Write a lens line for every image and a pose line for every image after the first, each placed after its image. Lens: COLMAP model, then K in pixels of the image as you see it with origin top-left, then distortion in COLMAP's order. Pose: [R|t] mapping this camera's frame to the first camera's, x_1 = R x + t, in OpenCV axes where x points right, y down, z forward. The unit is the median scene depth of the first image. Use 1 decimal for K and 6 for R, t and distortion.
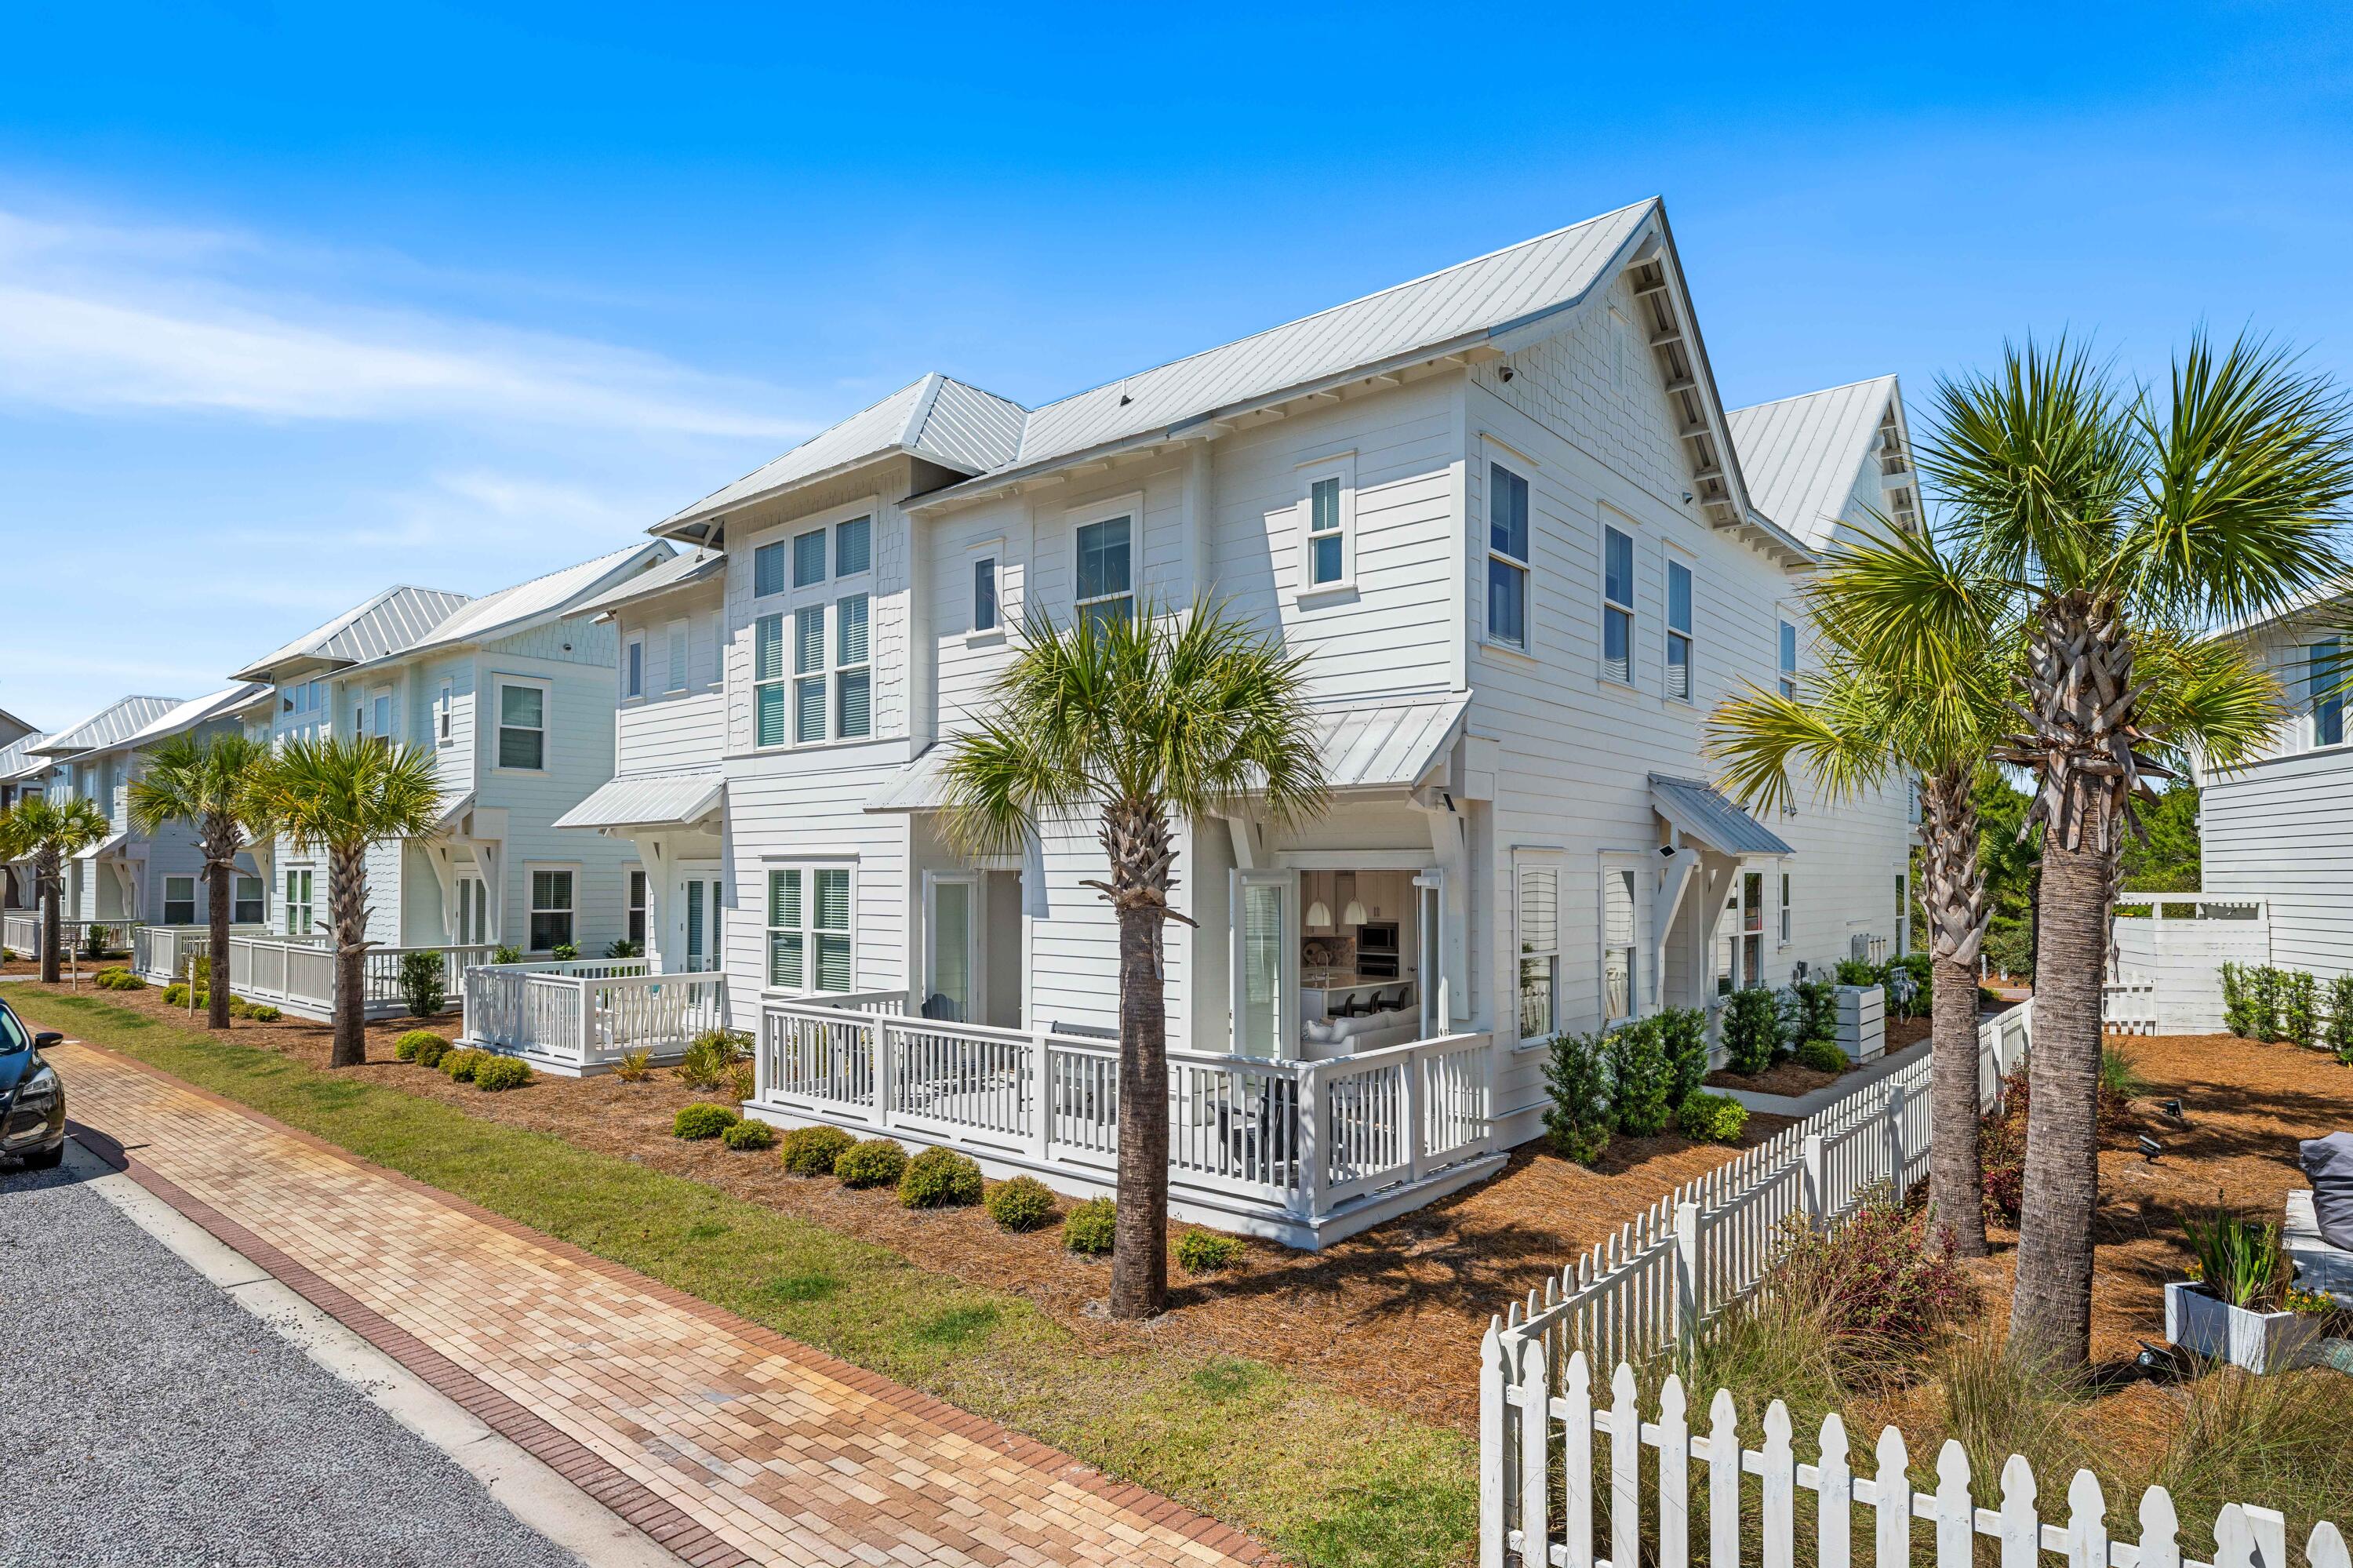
lens RADIAL K [[1299.4, 0, 1177.6], [0, 1299.4, 857.7], [0, 0, 1]] dist [-0.004428, -0.000876]
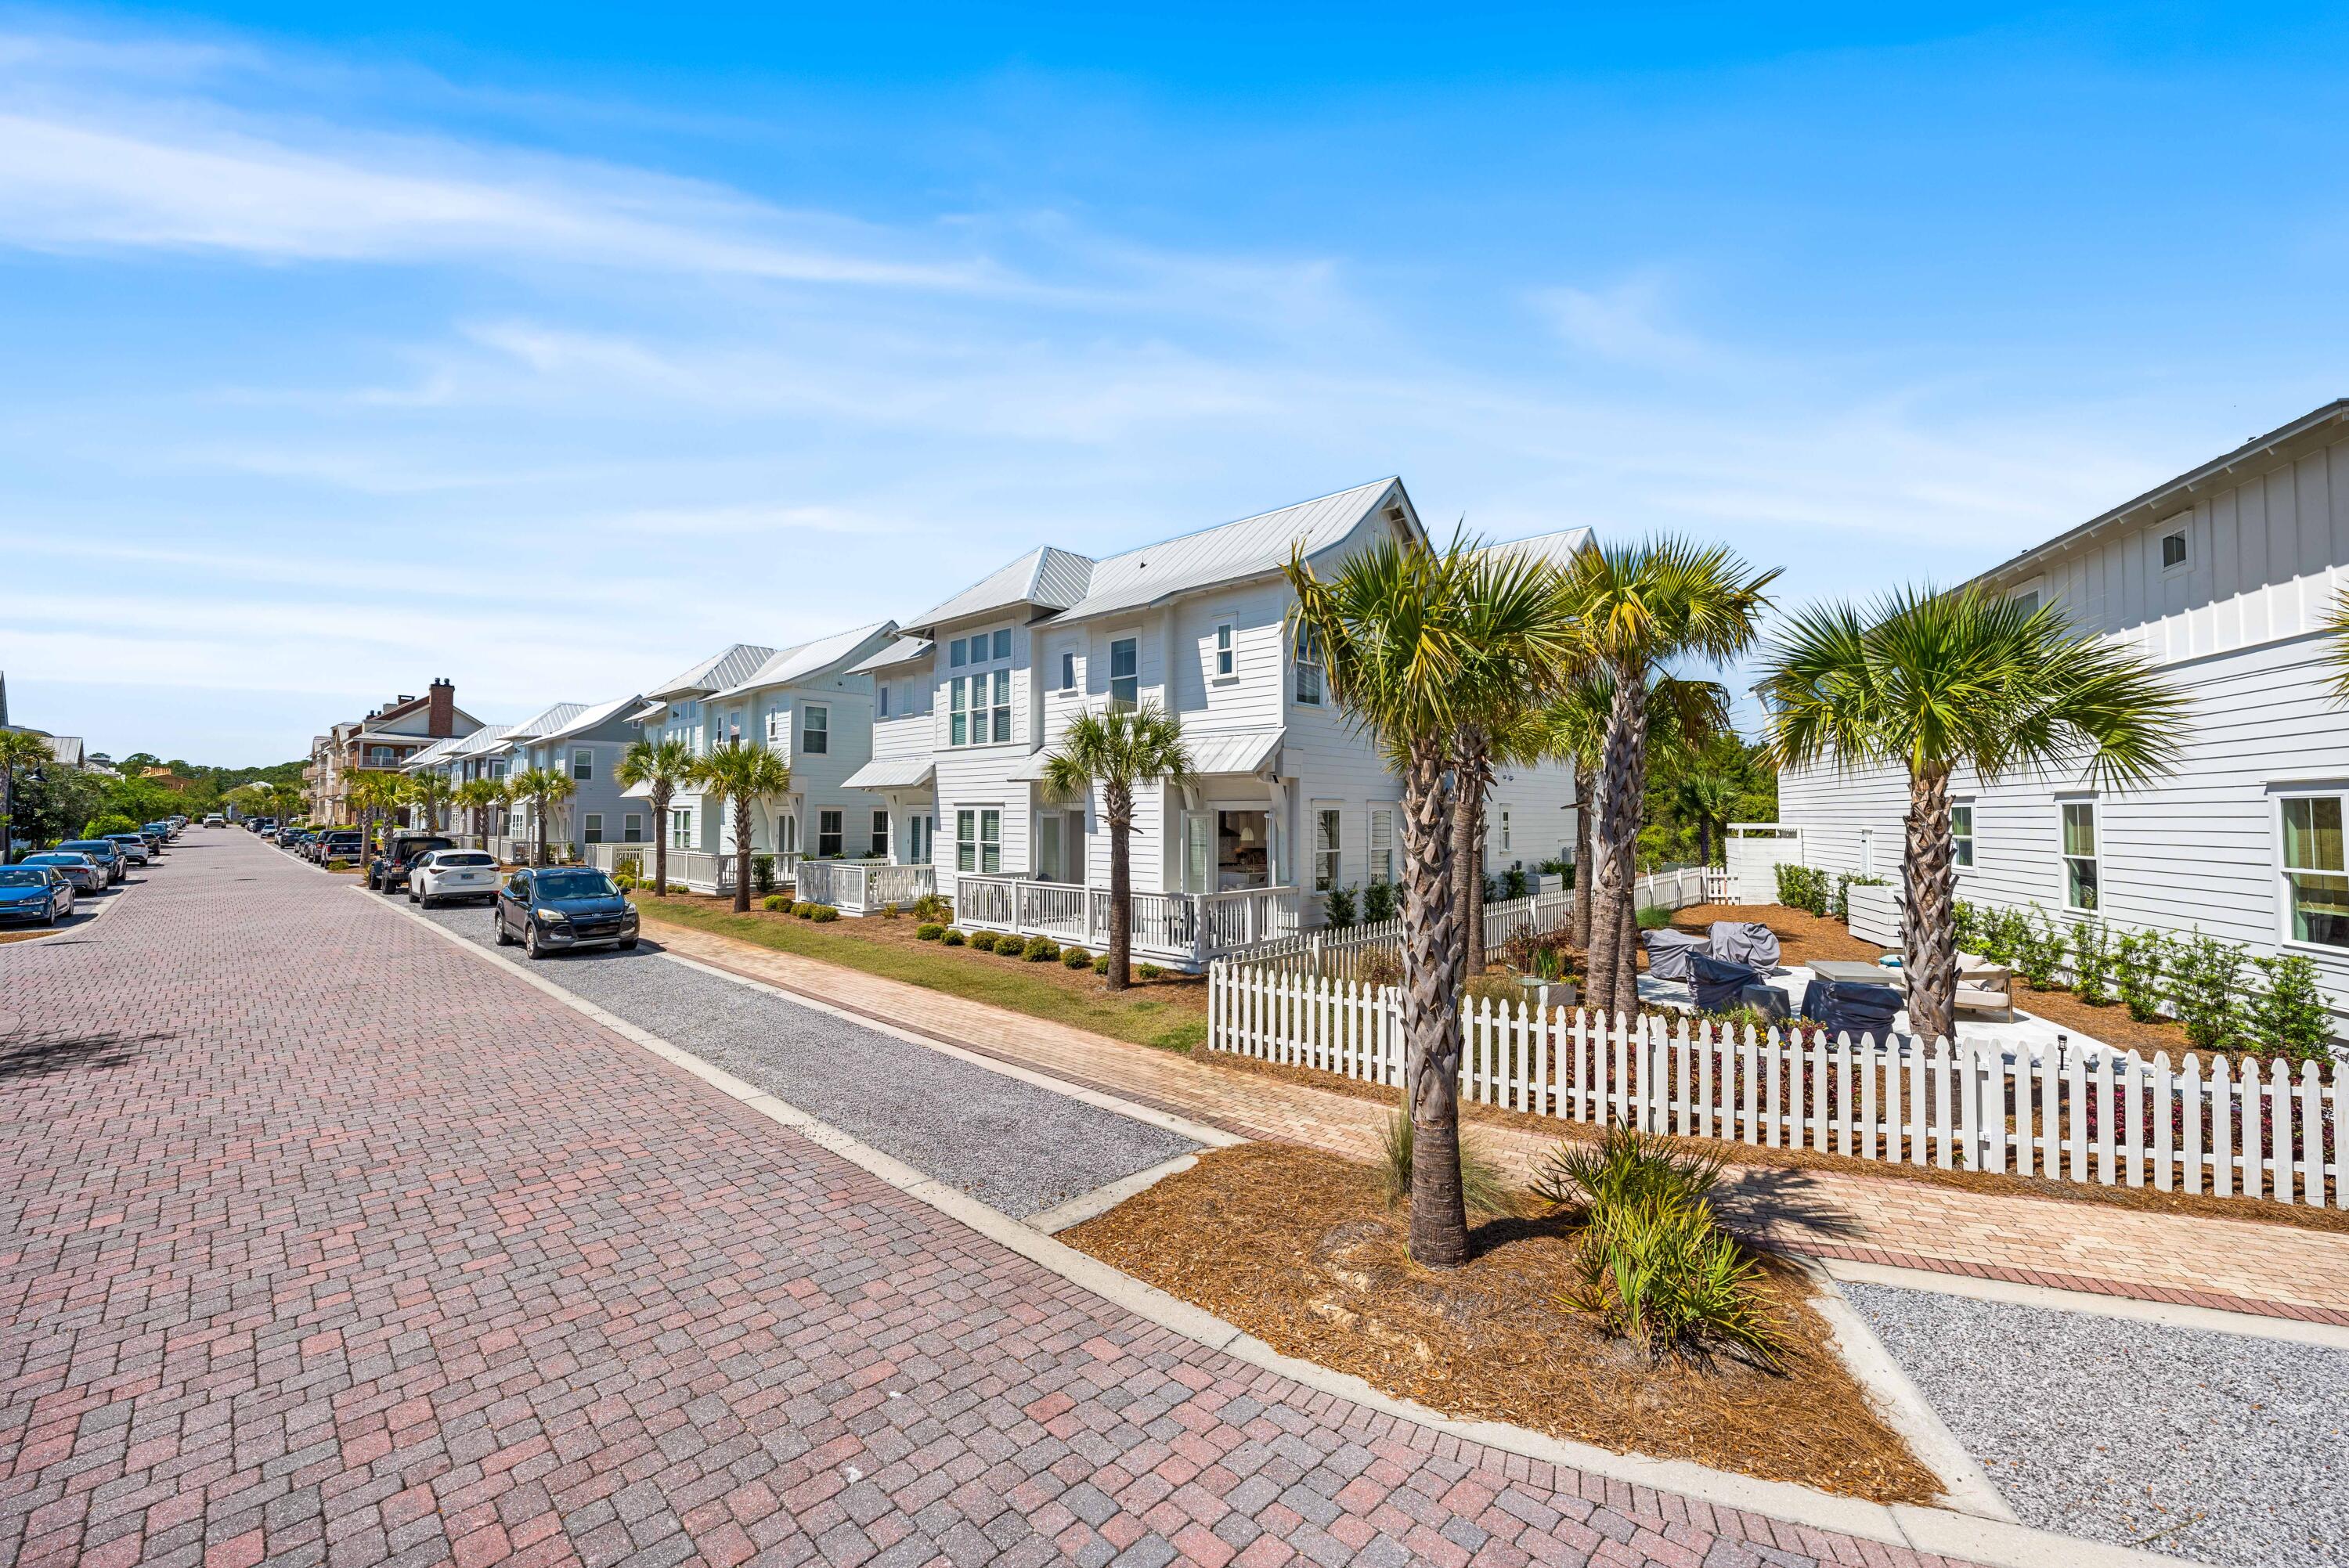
lens RADIAL K [[940.6, 0, 1175.9], [0, 940.6, 776.1], [0, 0, 1]] dist [0.000046, 0.000026]
pose [[0.998420, -0.002654, -0.056131, 0.089889], [0.001163, 0.999646, -0.026586, -0.004081], [0.056182, 0.026479, 0.998069, -0.391079]]
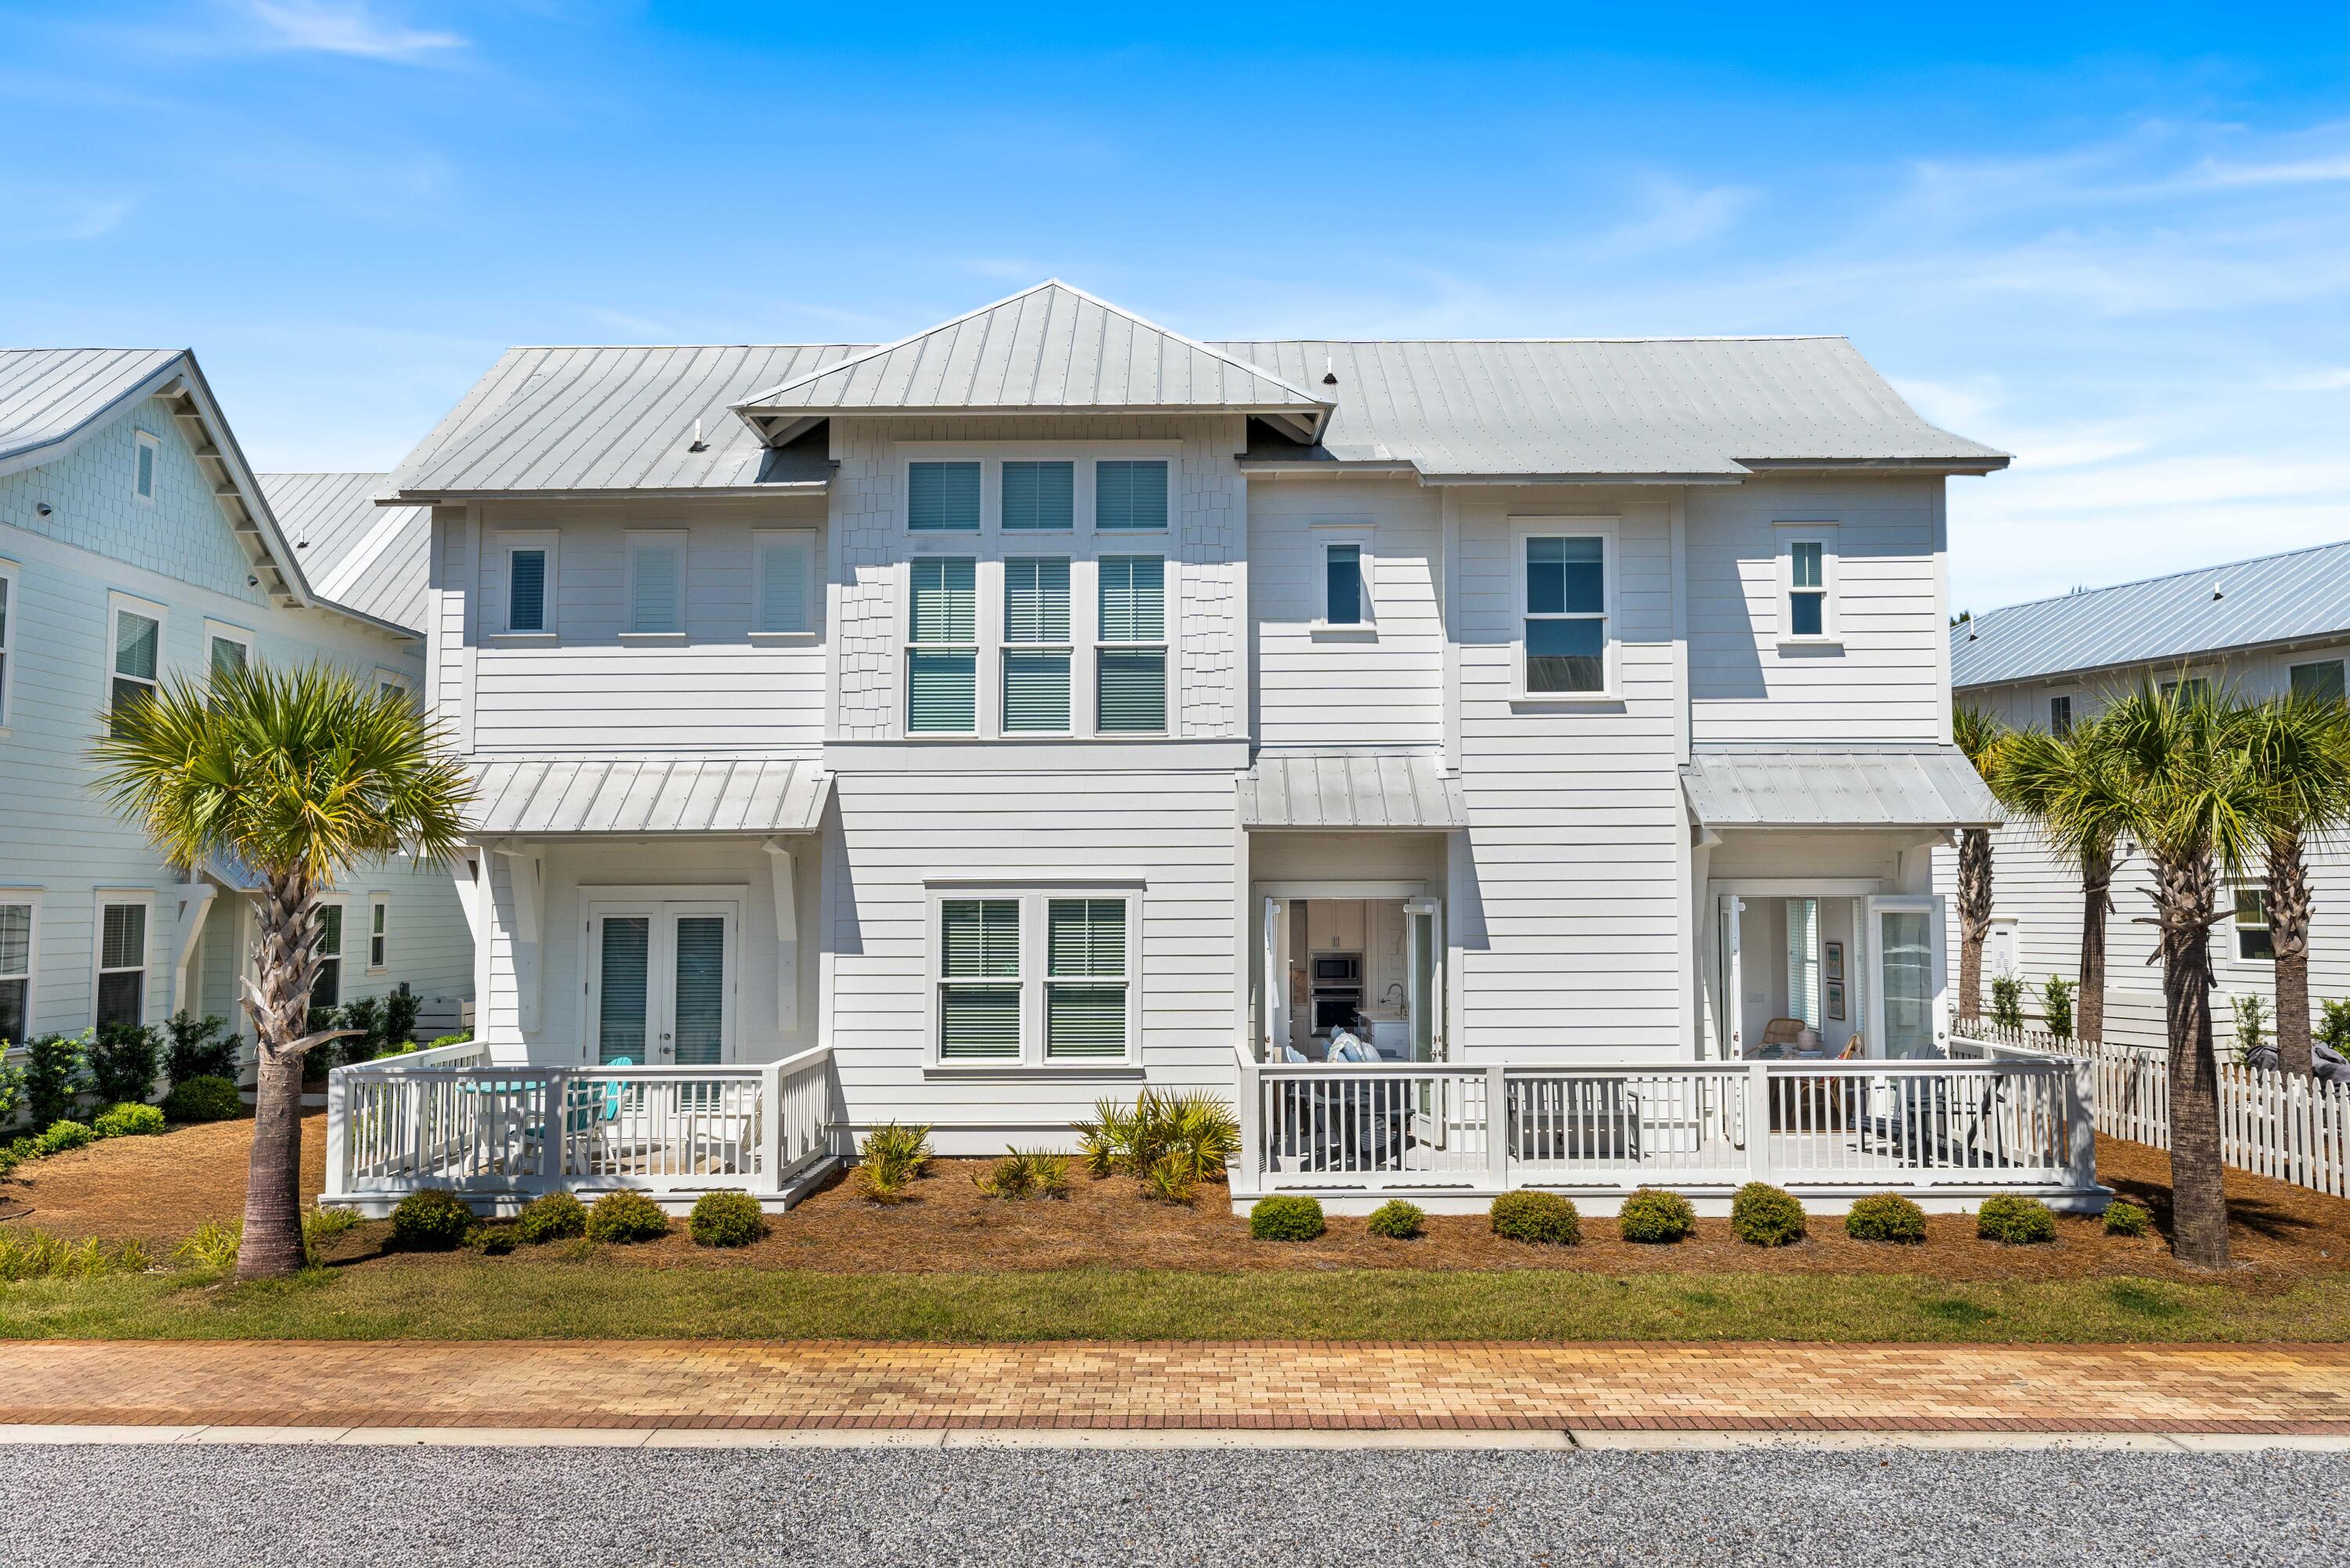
lens RADIAL K [[1612.4, 0, 1174.0], [0, 1612.4, 799.1], [0, 0, 1]] dist [0.000213, -0.000521]
pose [[0.761854, 0.039193, 0.646562, -0.874774], [-0.003069, 0.998375, -0.056904, 0.004406], [-0.647742, 0.041368, 0.760736, 0.238109]]
